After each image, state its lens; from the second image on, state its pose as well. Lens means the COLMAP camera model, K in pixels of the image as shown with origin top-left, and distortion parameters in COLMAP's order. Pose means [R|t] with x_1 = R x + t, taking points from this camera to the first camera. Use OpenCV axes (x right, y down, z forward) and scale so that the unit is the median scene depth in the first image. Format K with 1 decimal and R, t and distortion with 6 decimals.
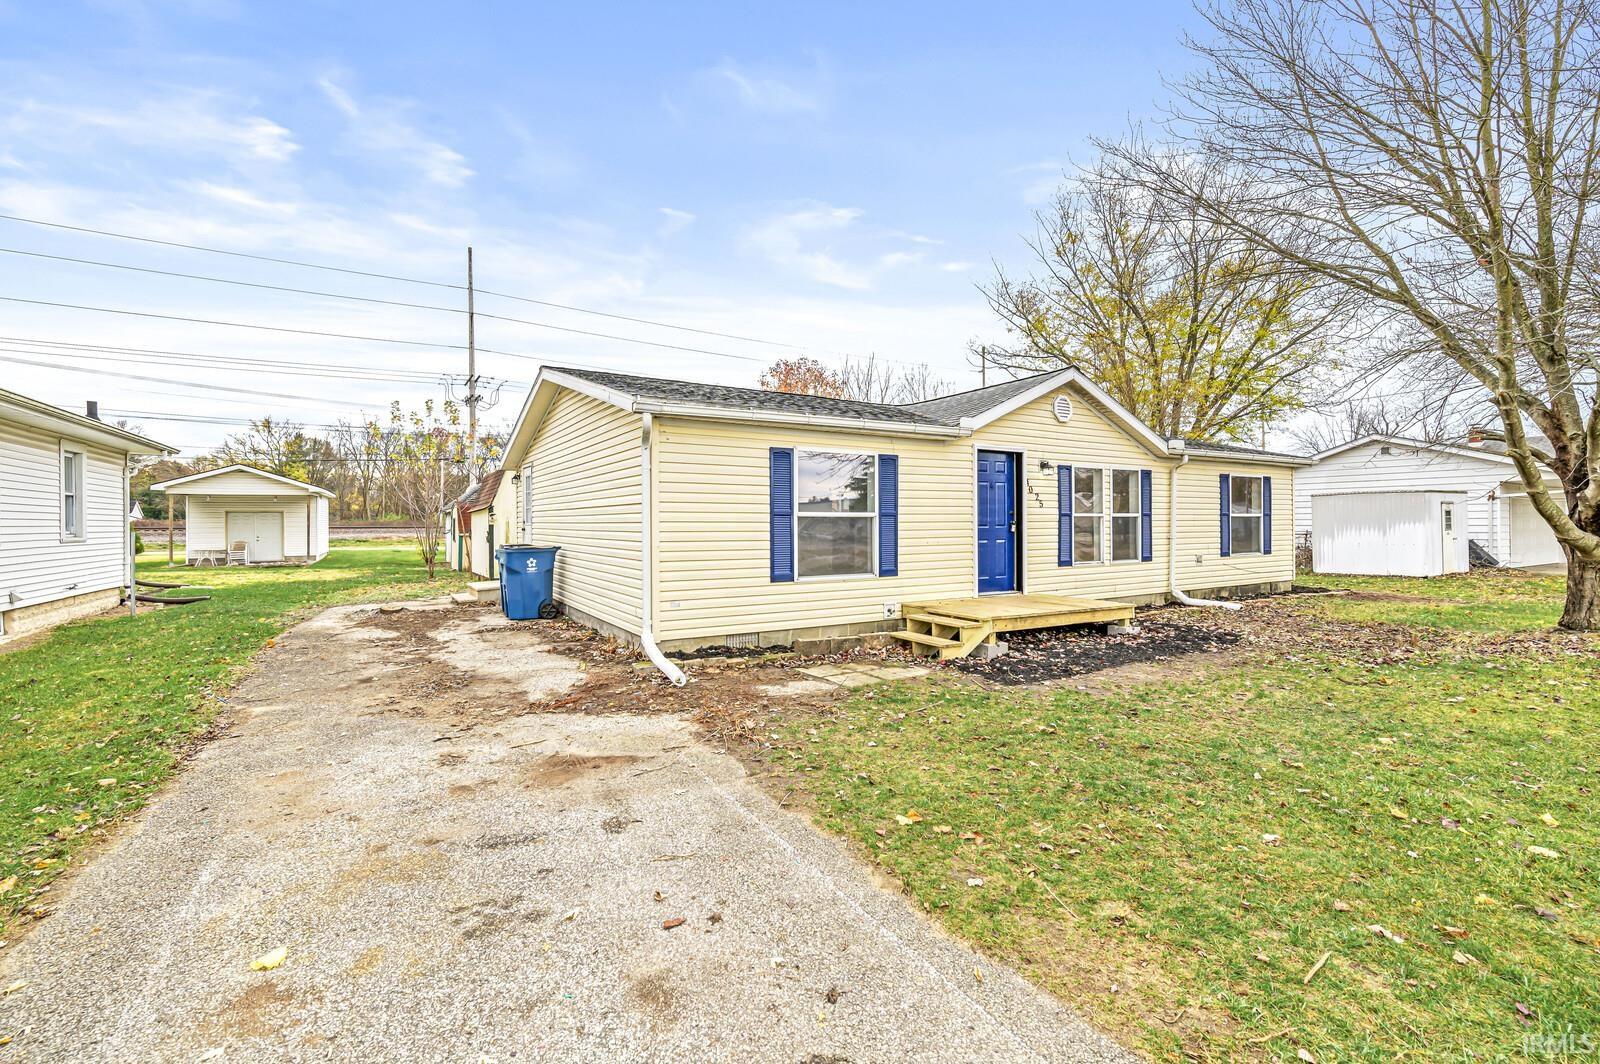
lens RADIAL K [[690.7, 0, 800.1], [0, 690.7, 533.8], [0, 0, 1]] dist [0.003837, -0.000255]
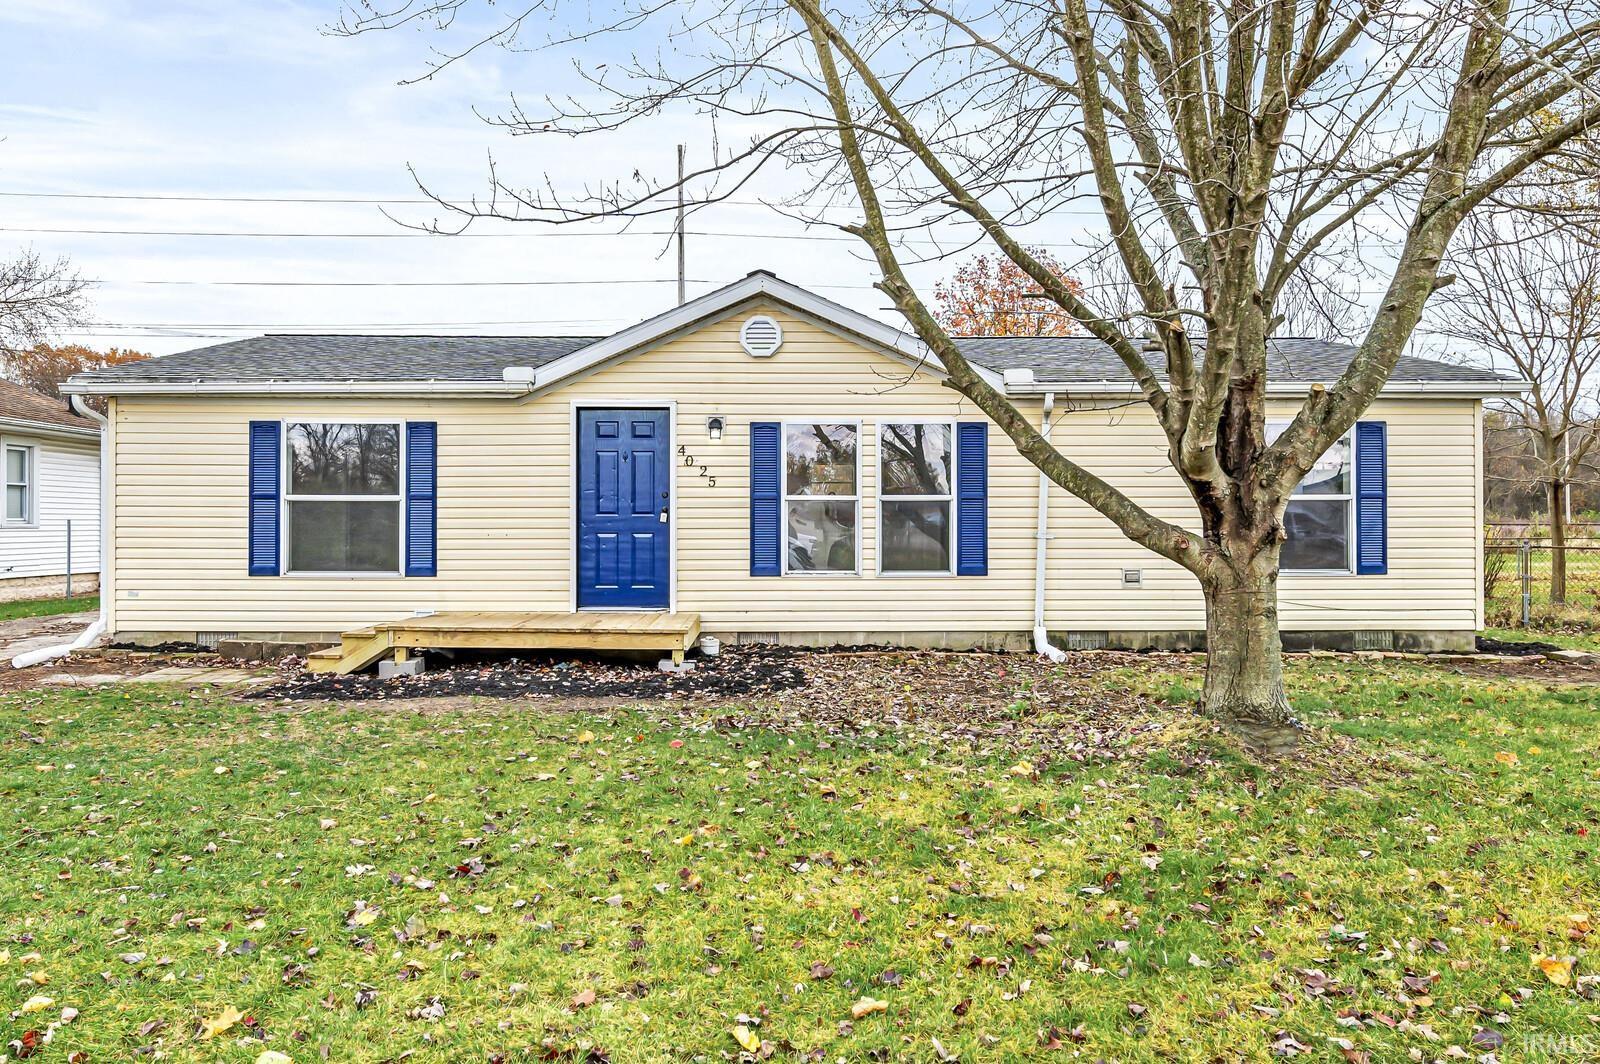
lens RADIAL K [[690.7, 0, 797.9], [0, 690.7, 515.6], [0, 0, 1]] dist [0.003837, -0.000255]
pose [[0.859808, 0.010887, -0.510501, 0.826630], [-0.012803, 0.999918, -0.000240, -0.011820], [0.510457, 0.006743, 0.859877, 0.498675]]
